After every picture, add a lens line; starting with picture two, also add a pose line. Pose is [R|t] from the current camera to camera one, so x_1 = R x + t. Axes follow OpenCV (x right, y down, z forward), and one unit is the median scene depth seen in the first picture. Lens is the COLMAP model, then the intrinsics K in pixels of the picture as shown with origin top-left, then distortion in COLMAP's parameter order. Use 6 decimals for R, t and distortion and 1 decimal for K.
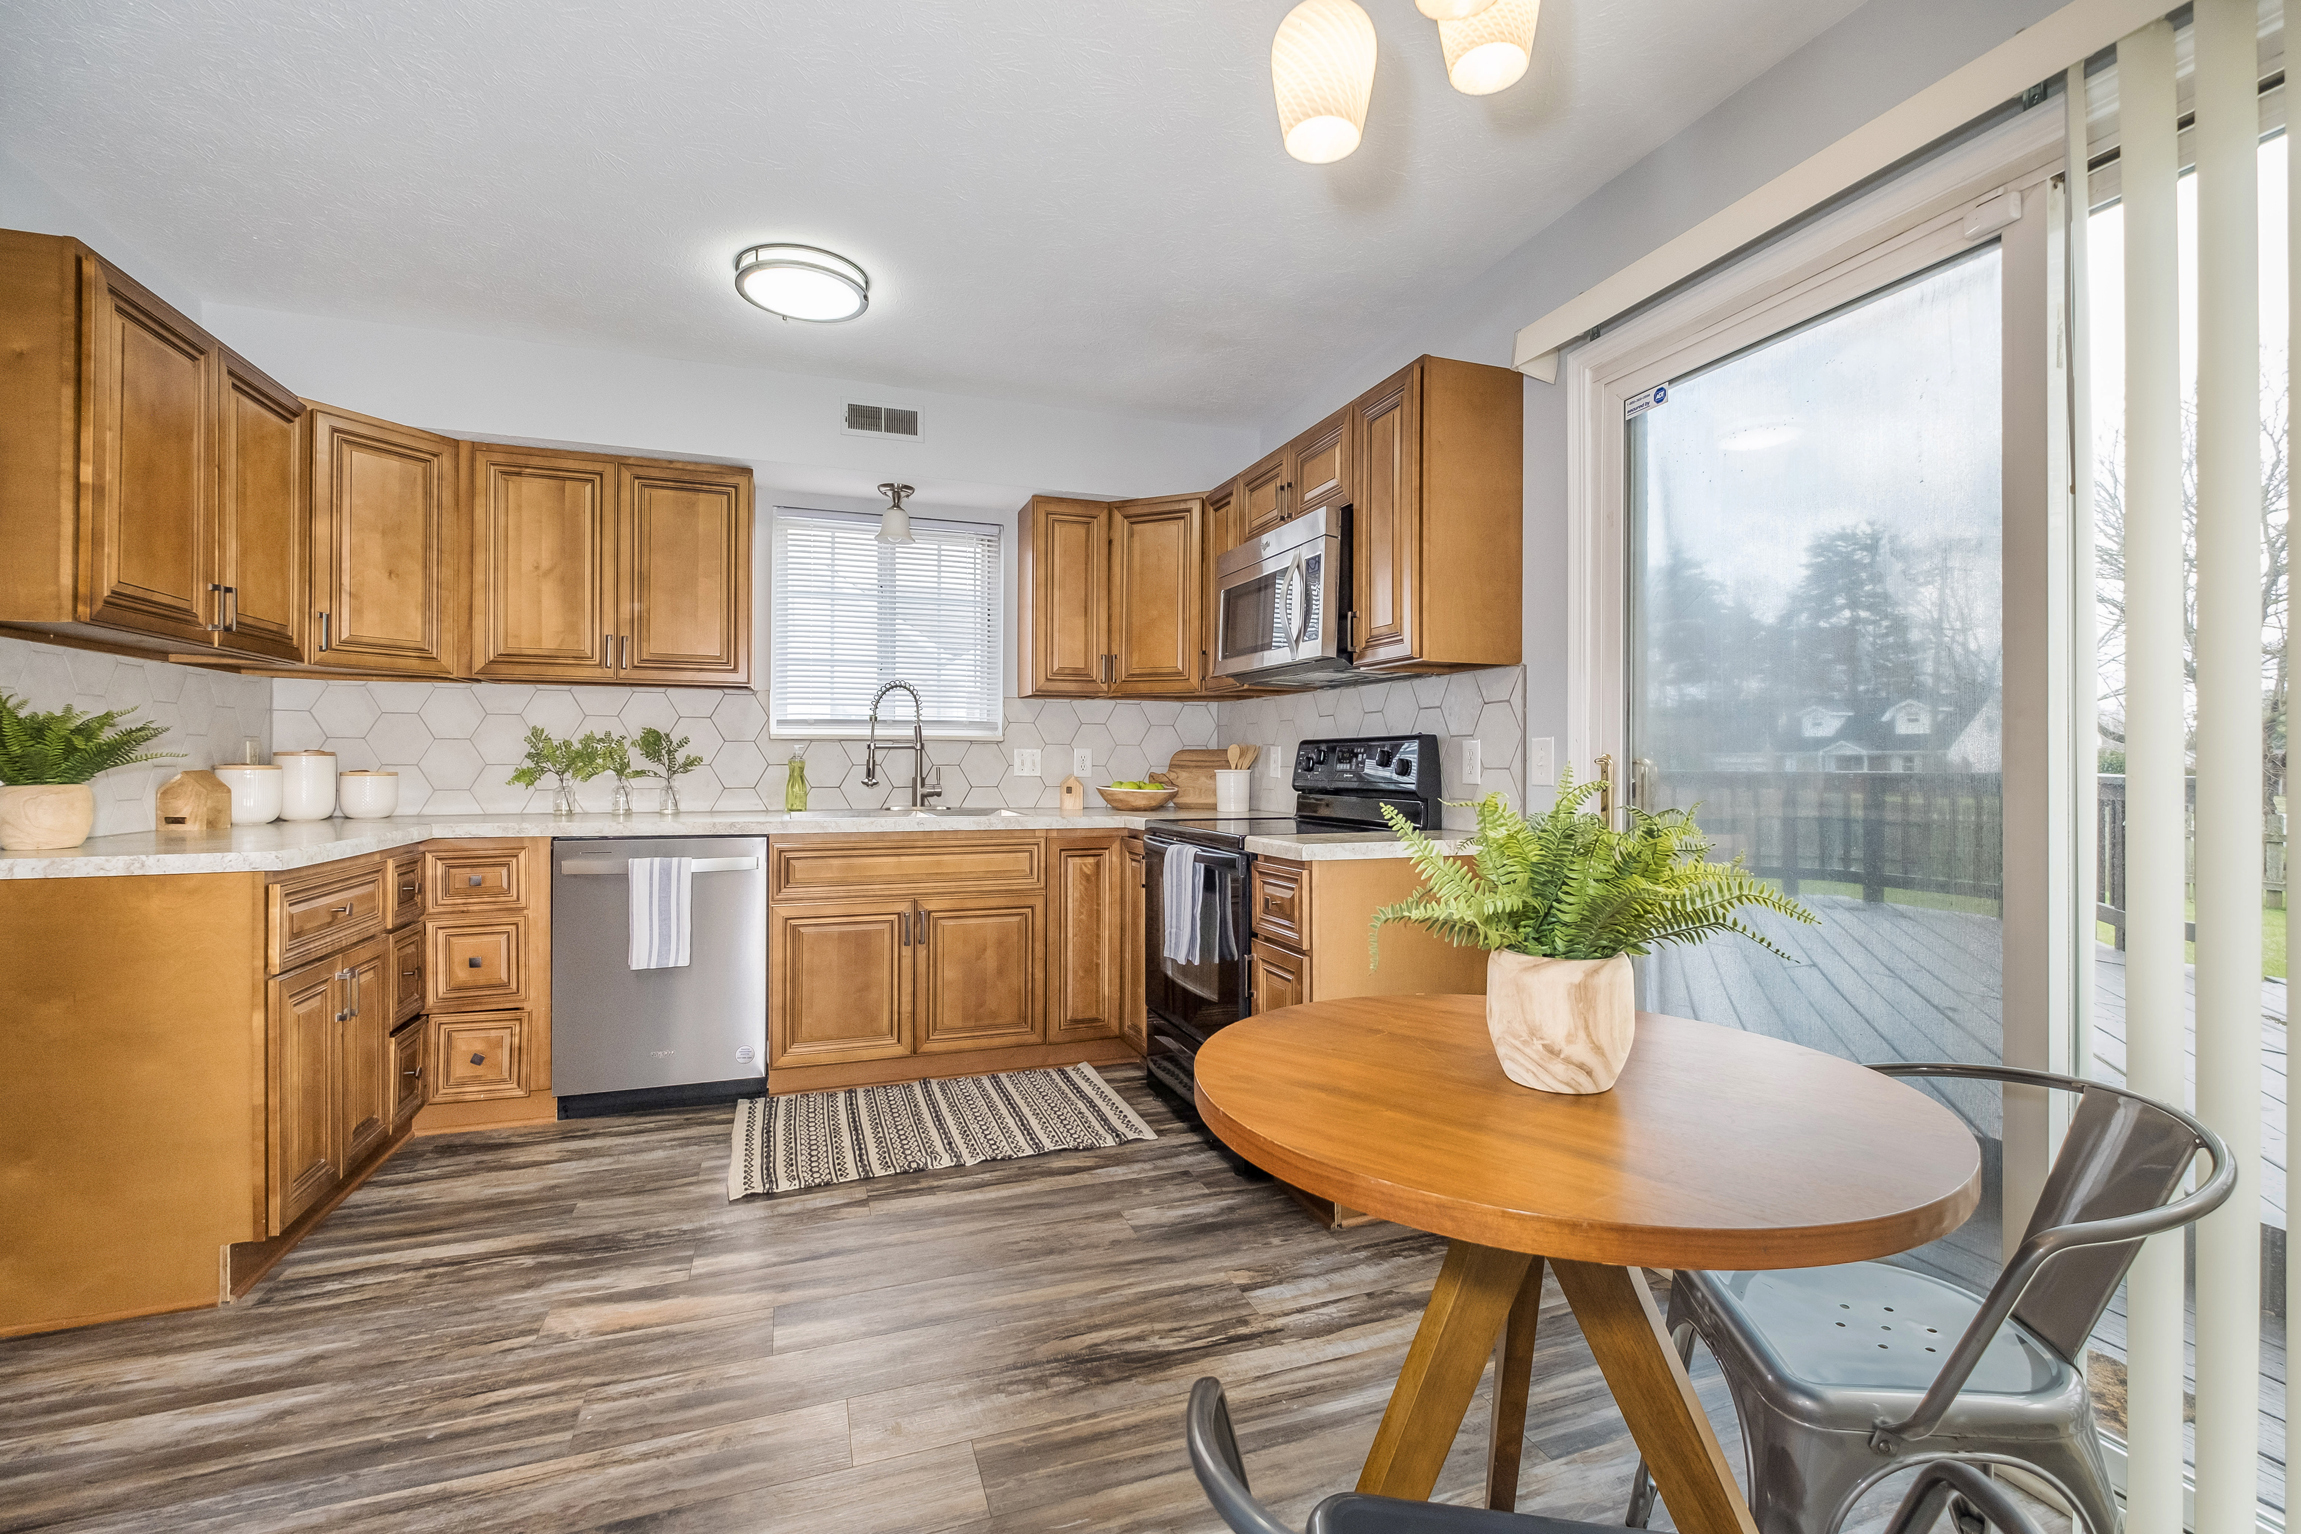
lens RADIAL K [[1001.9, 0, 1144.9], [0, 1001.9, 750.7], [0, 0, 1]] dist [-0.004553, 0.000577]
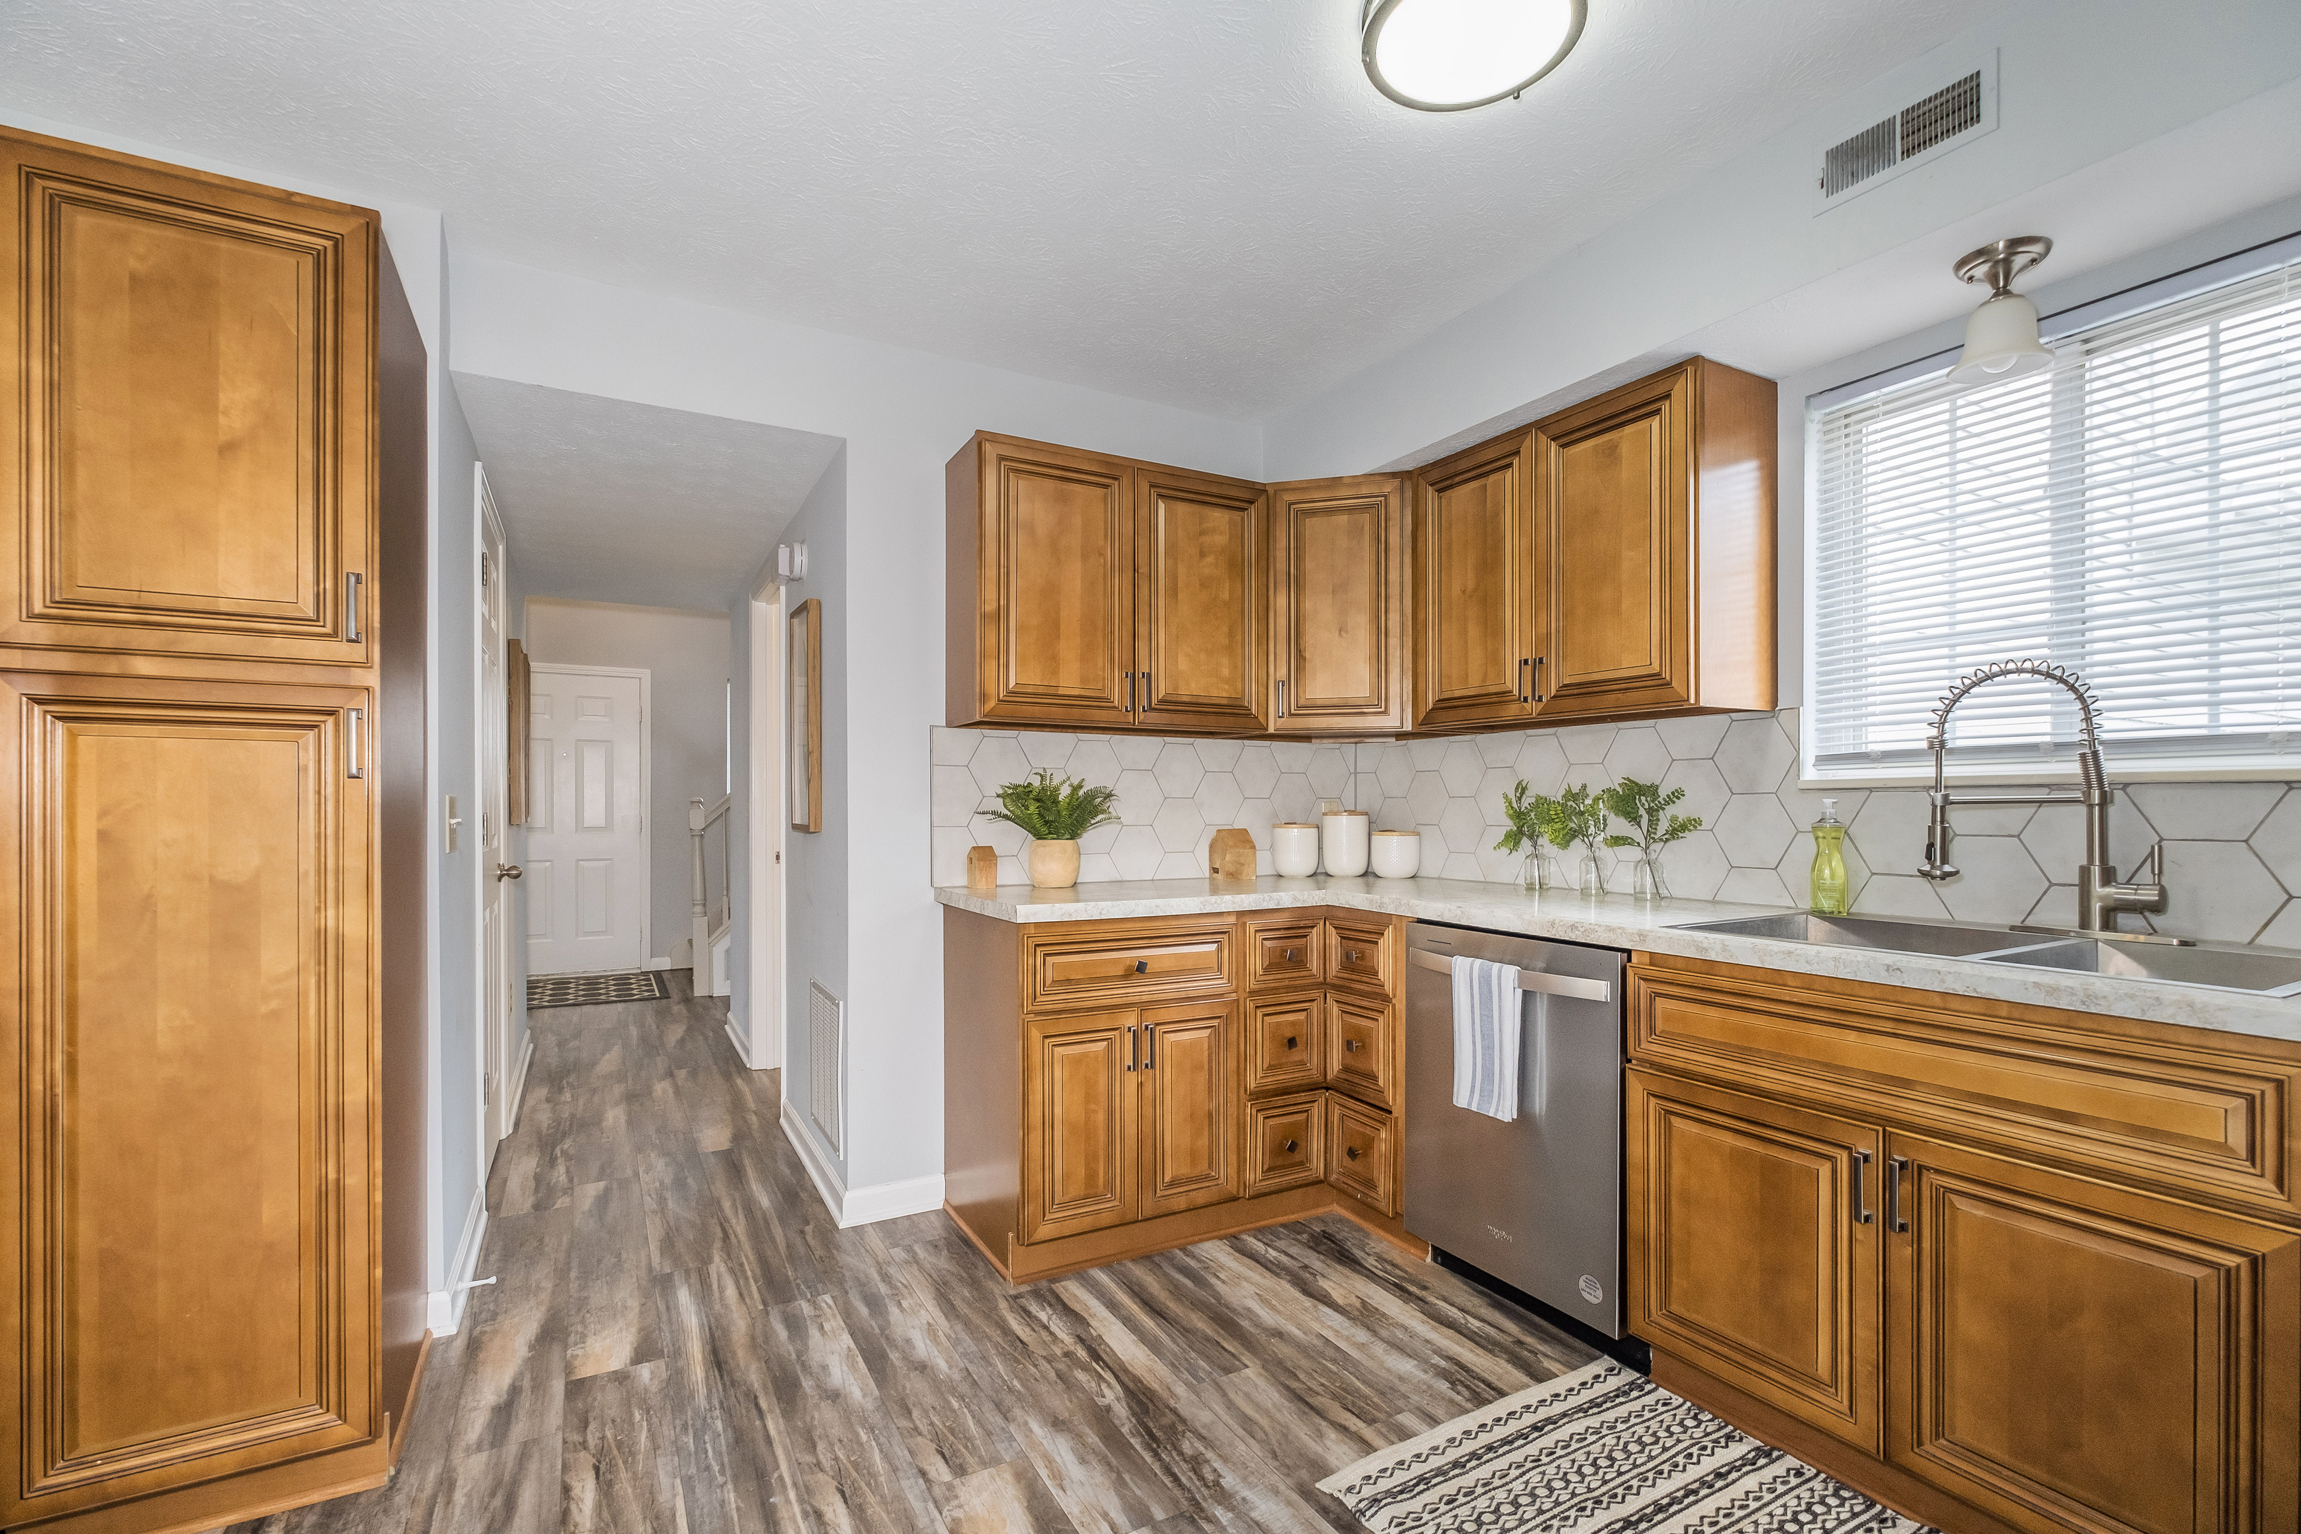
lens RADIAL K [[1001.9, 0, 1201.8], [0, 1001.9, 825.2], [0, 0, 1]] dist [-0.004553, 0.000577]
pose [[0.202738, 0.016208, -0.979099, 0.199372], [0.009067, 0.999789, 0.018428, -0.006441], [0.979191, -0.012614, 0.202548, 0.697104]]
